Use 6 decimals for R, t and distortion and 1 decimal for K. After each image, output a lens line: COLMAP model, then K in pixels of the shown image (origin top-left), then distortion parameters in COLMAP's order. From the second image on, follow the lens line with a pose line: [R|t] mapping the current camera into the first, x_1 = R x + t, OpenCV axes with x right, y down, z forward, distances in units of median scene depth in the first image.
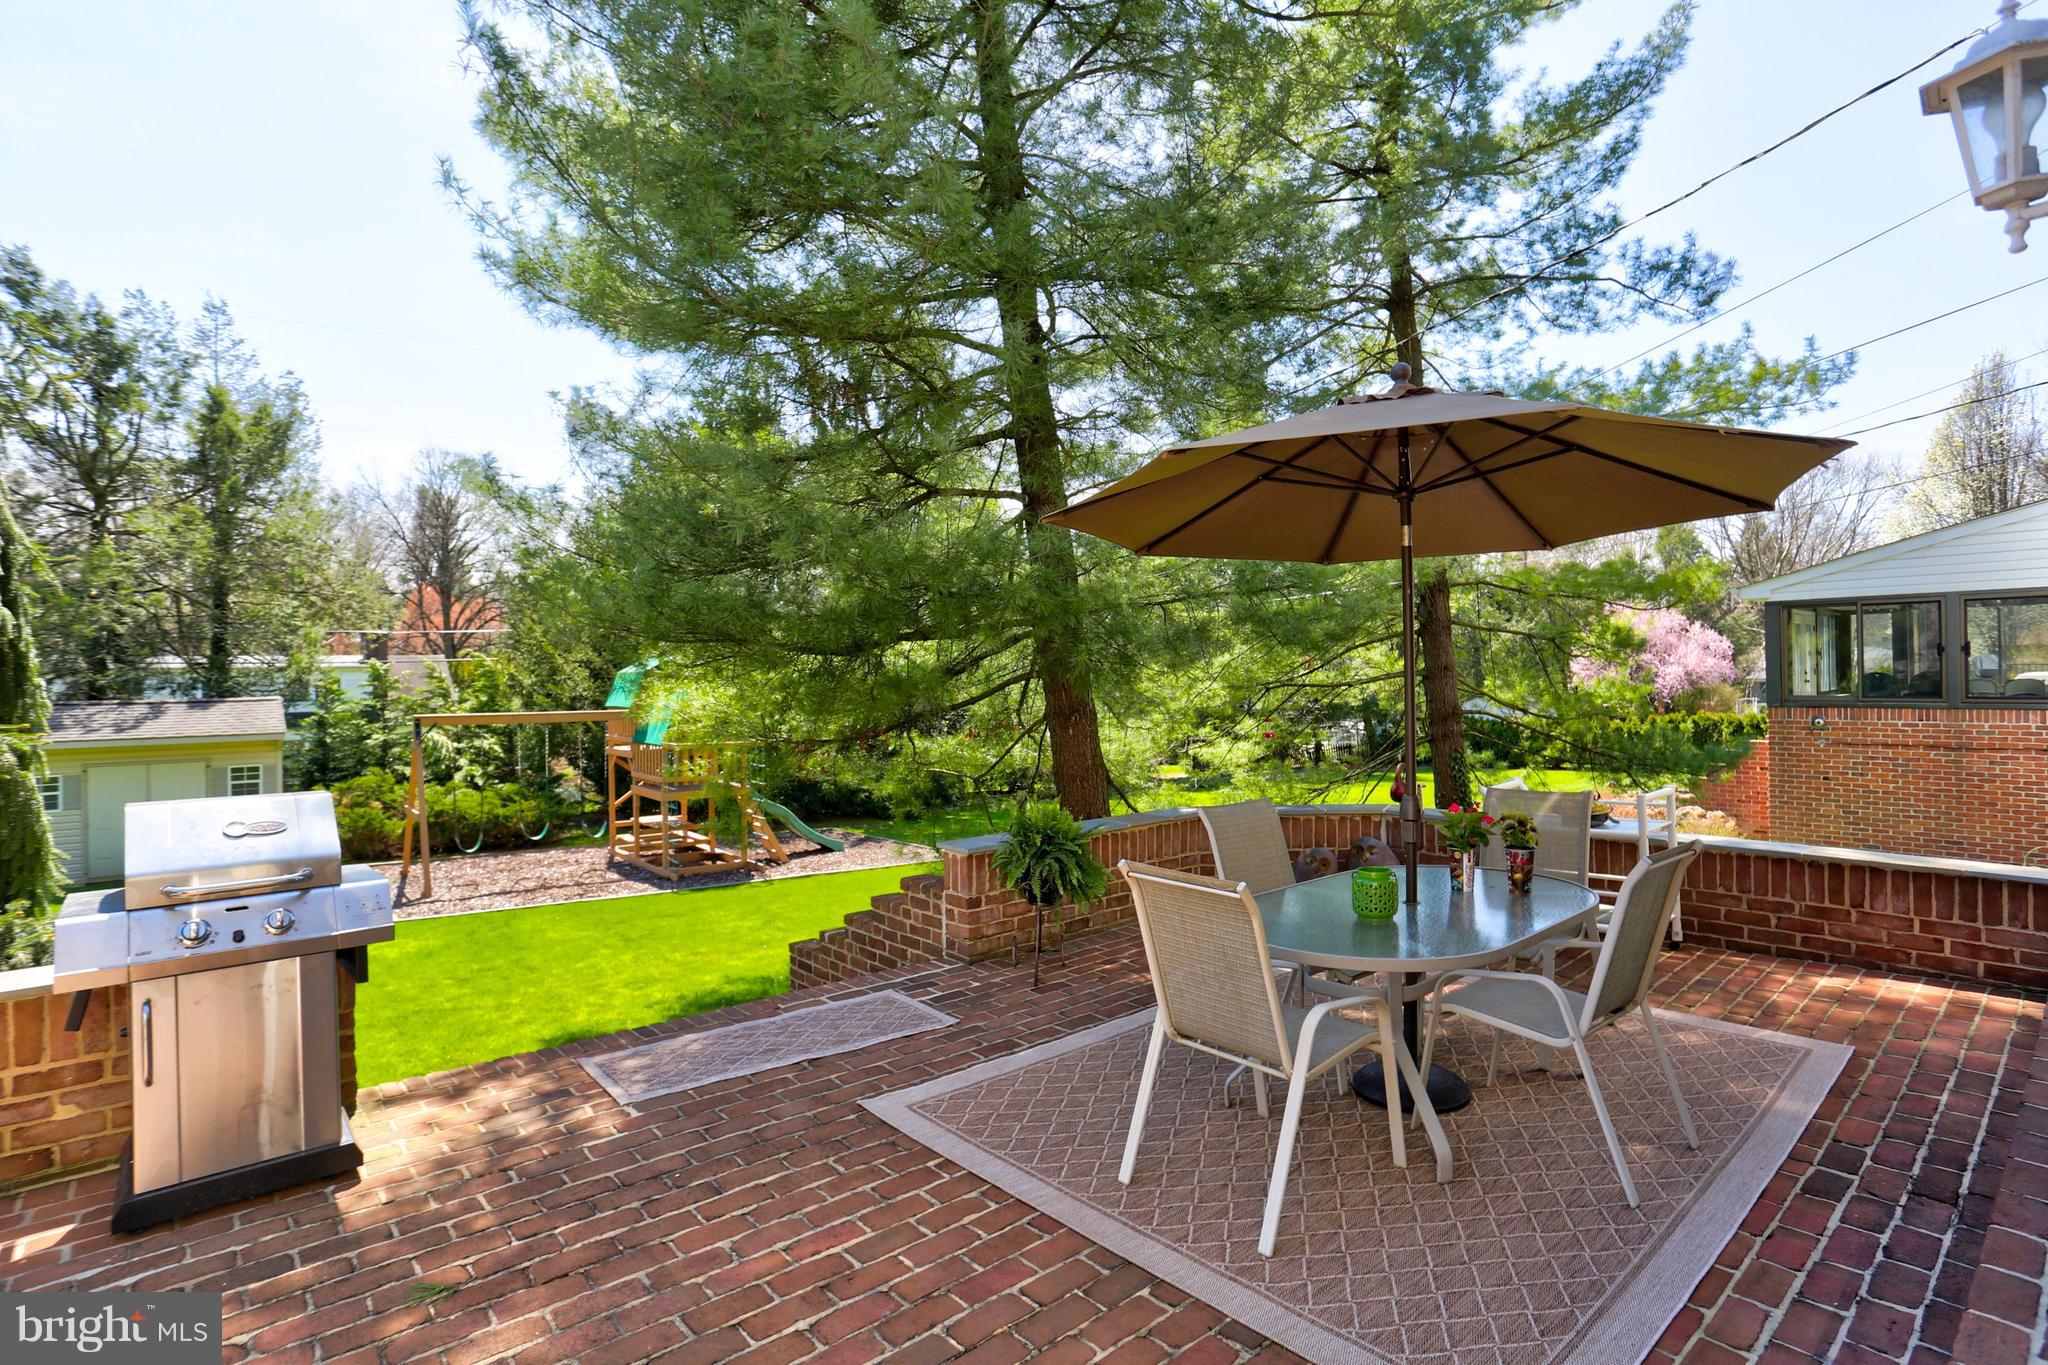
lens RADIAL K [[1012.8, 0, 1022.2], [0, 1012.8, 667.0], [0, 0, 1]] dist [-0.034810, 0.001391]
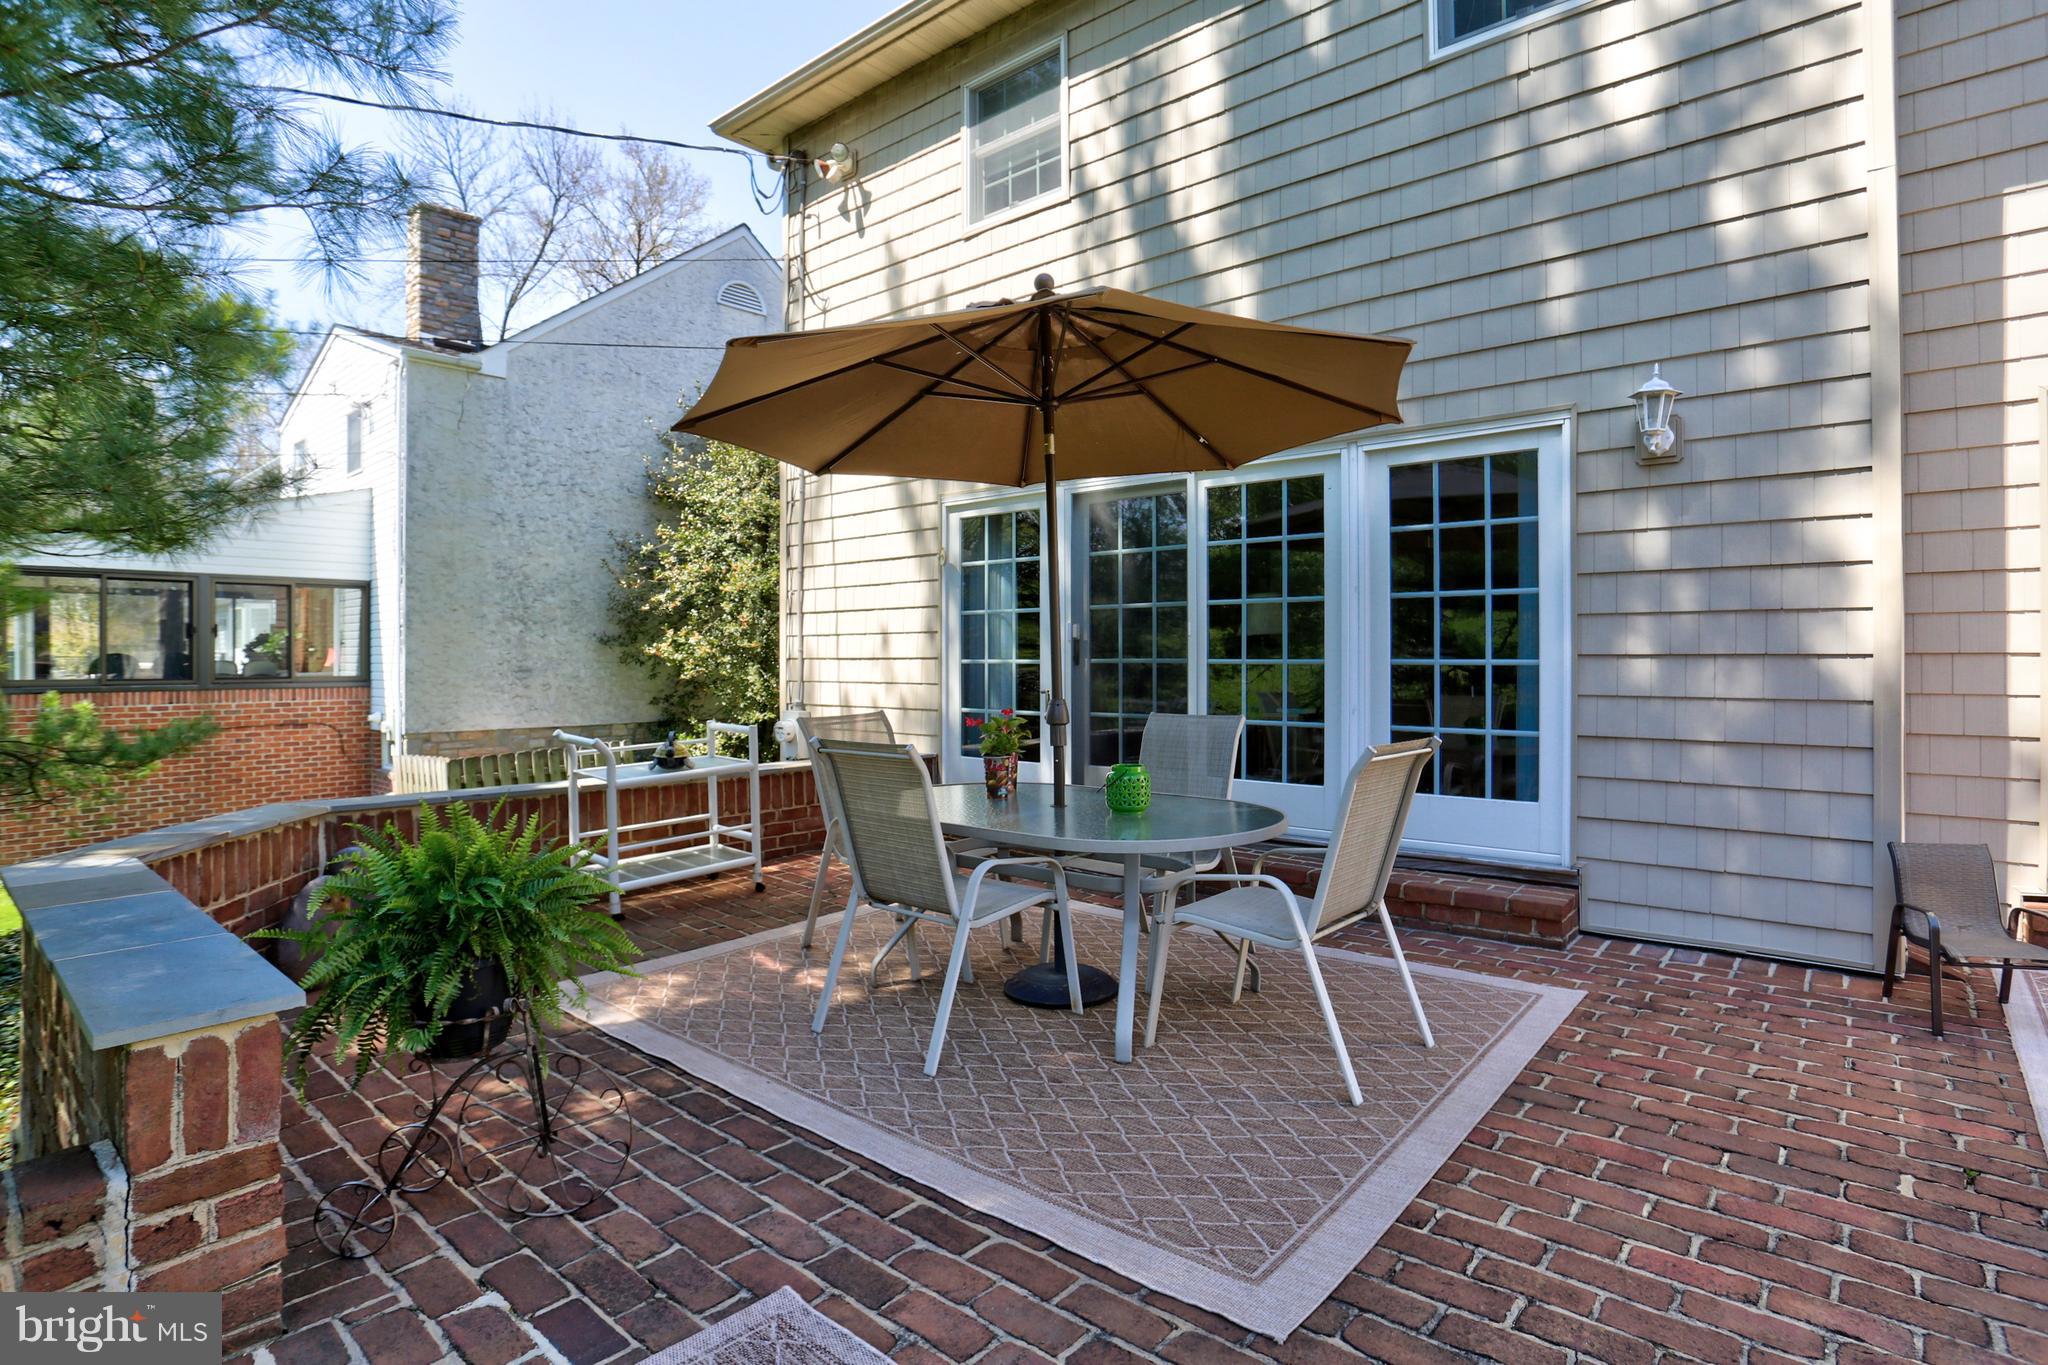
lens RADIAL K [[1012.8, 0, 1024.7], [0, 1012.8, 670.6], [0, 0, 1]] dist [-0.034810, 0.001391]
pose [[-0.145651, 0.007129, 0.989310, -0.480578], [-0.001977, 0.999970, -0.007497, 0.081249], [-0.989334, -0.003048, -0.145633, 0.910391]]
